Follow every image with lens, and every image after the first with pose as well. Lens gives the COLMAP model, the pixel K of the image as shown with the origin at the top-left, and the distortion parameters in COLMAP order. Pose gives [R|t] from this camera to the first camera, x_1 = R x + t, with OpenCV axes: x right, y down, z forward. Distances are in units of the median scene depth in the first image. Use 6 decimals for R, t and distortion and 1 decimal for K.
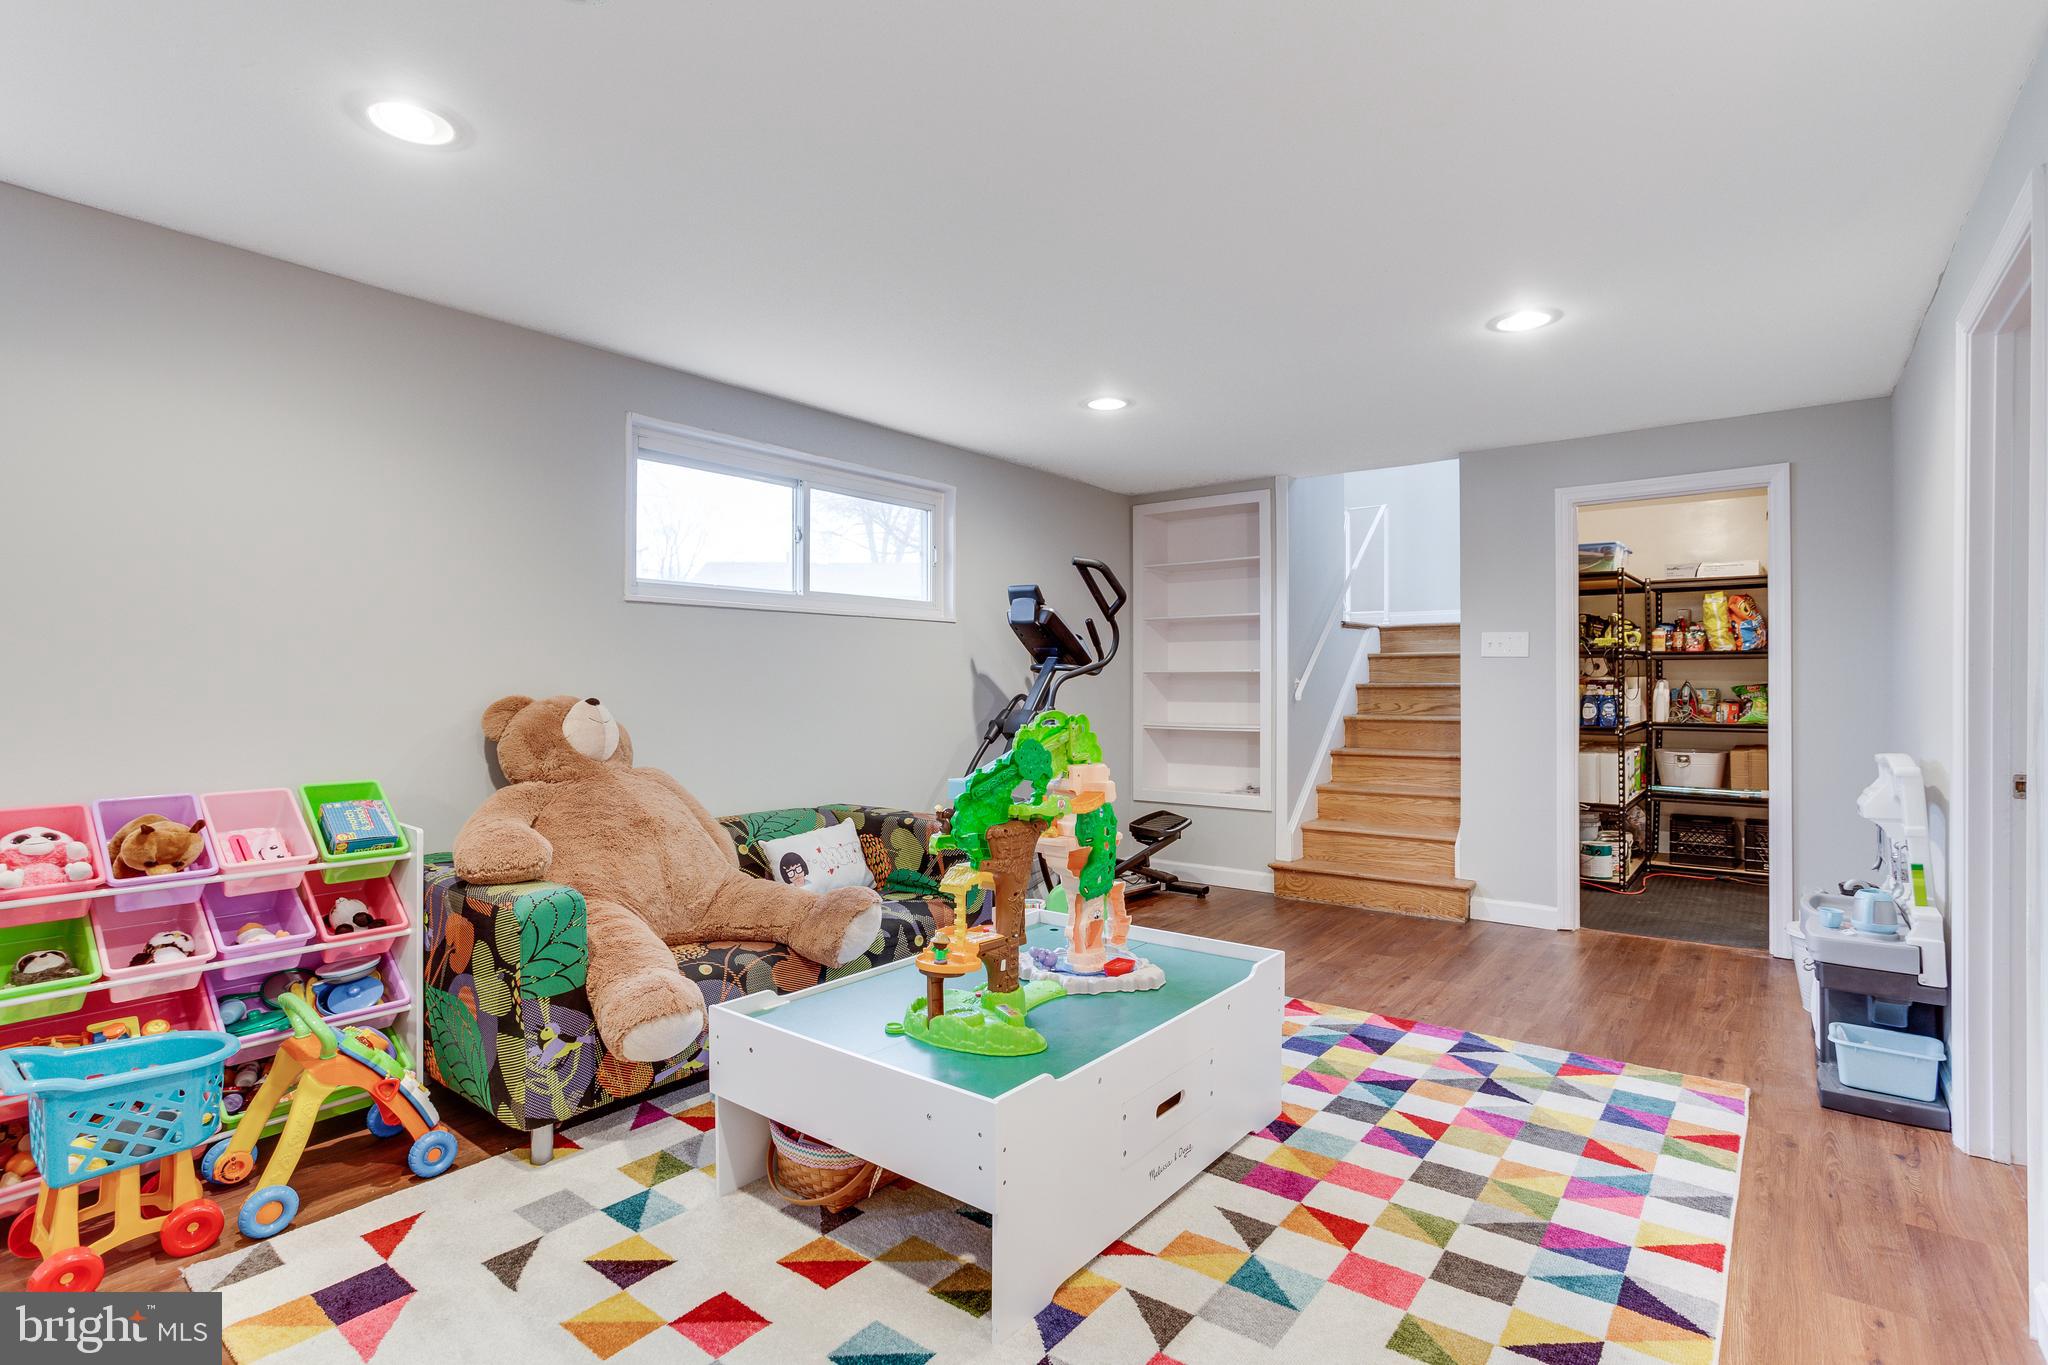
lens RADIAL K [[995.9, 0, 1028.1], [0, 995.9, 682.0], [0, 0, 1]] dist [-0.005025, -0.000652]
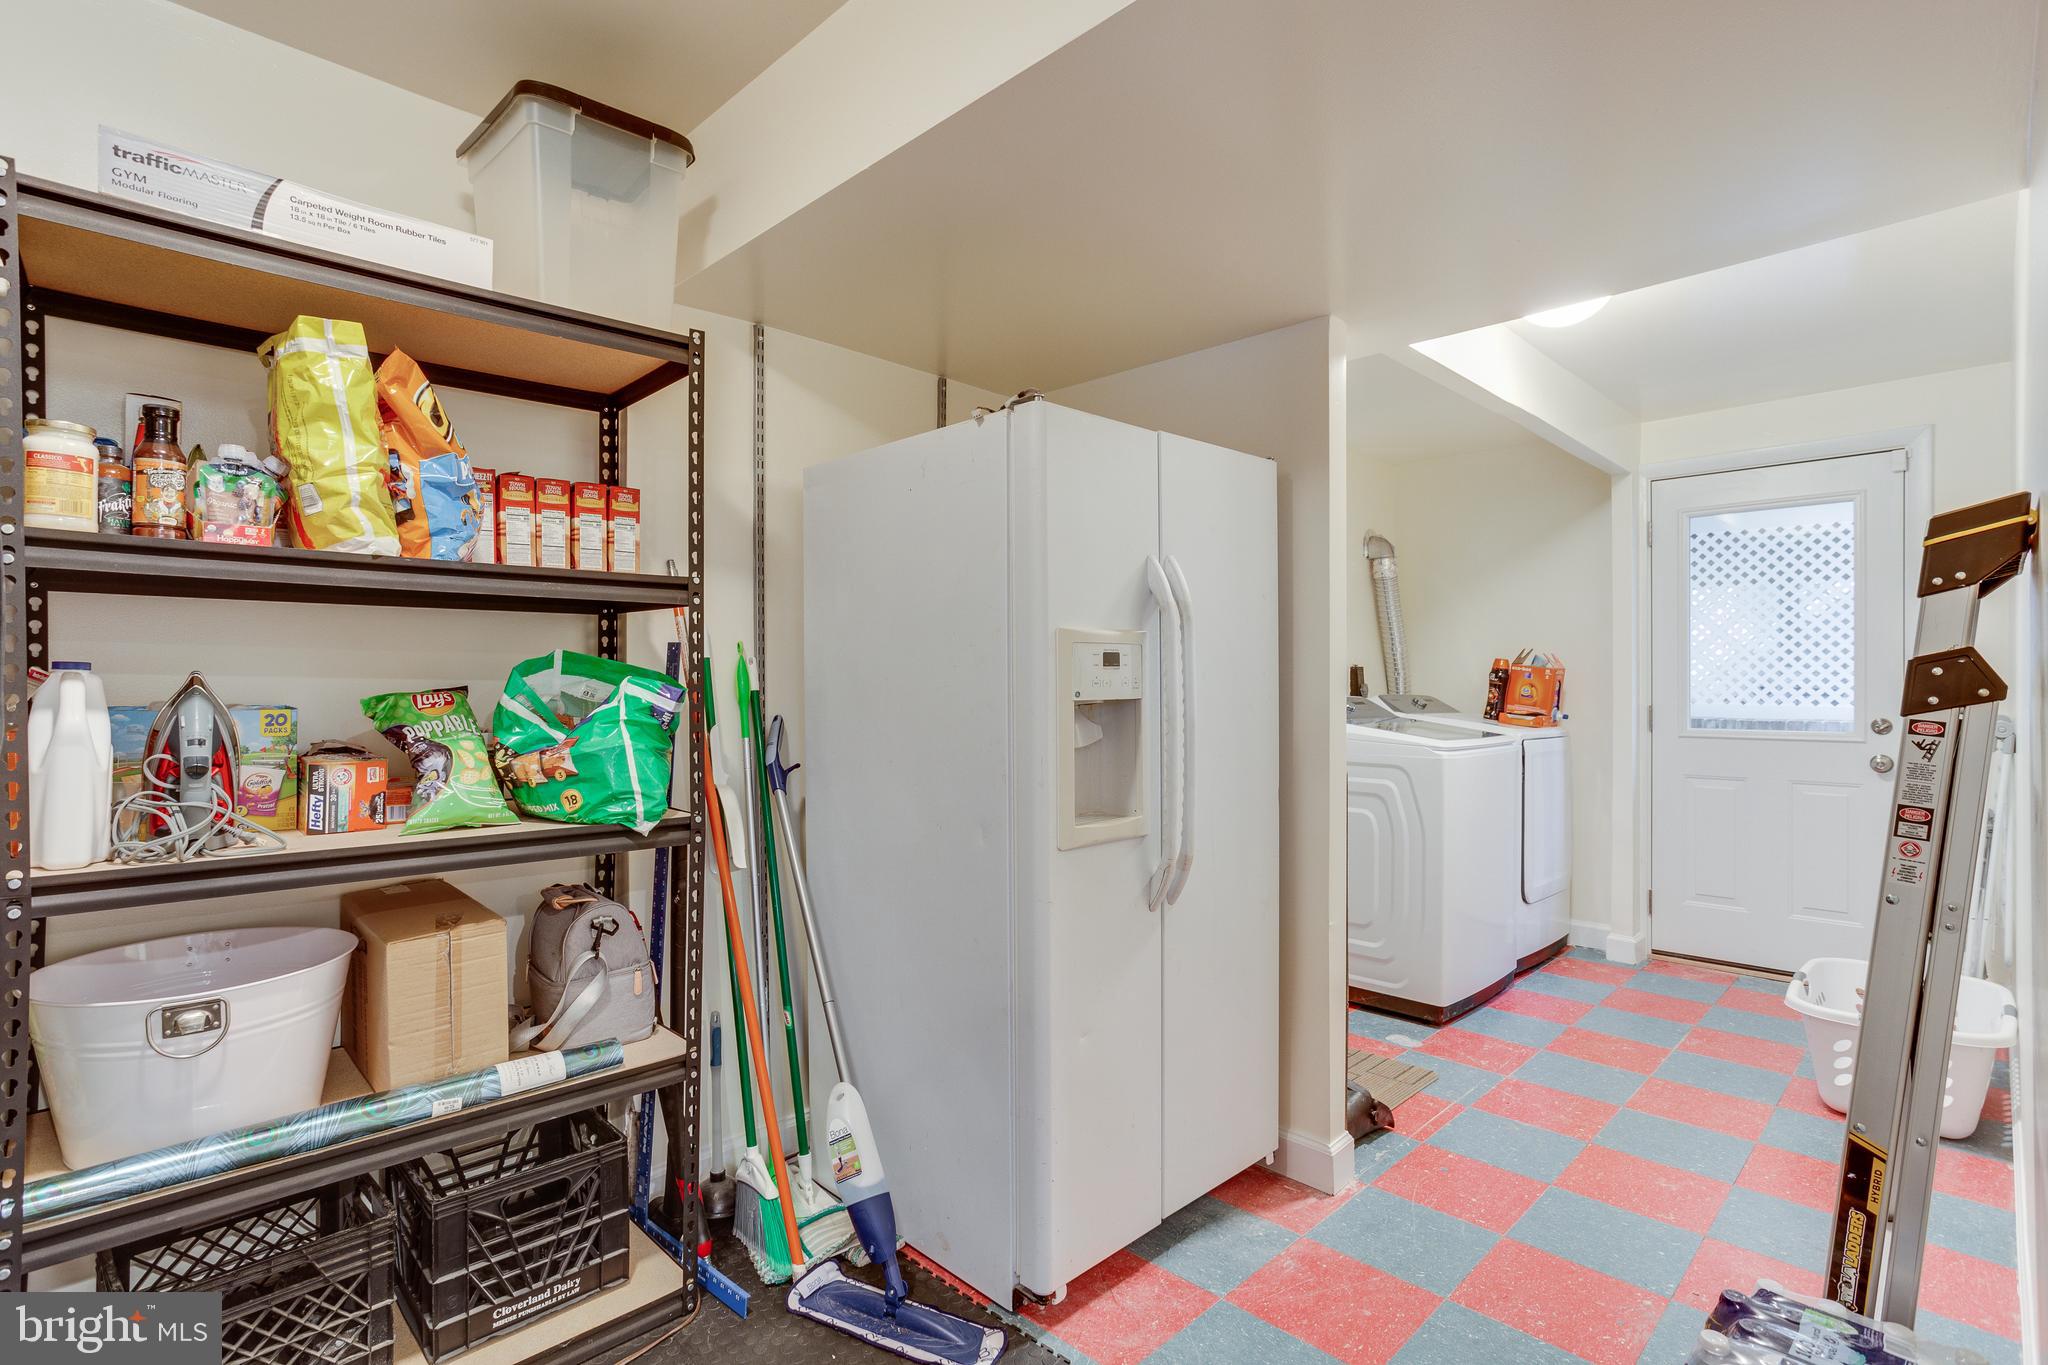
lens RADIAL K [[995.9, 0, 1025.3], [0, 995.9, 679.8], [0, 0, 1]] dist [-0.005025, -0.000652]
pose [[0.147362, 0.005467, 0.989068, 0.463991], [-0.005699, 0.999973, -0.004678, -0.000070], [-0.989066, -0.004947, 0.147389, 0.777794]]
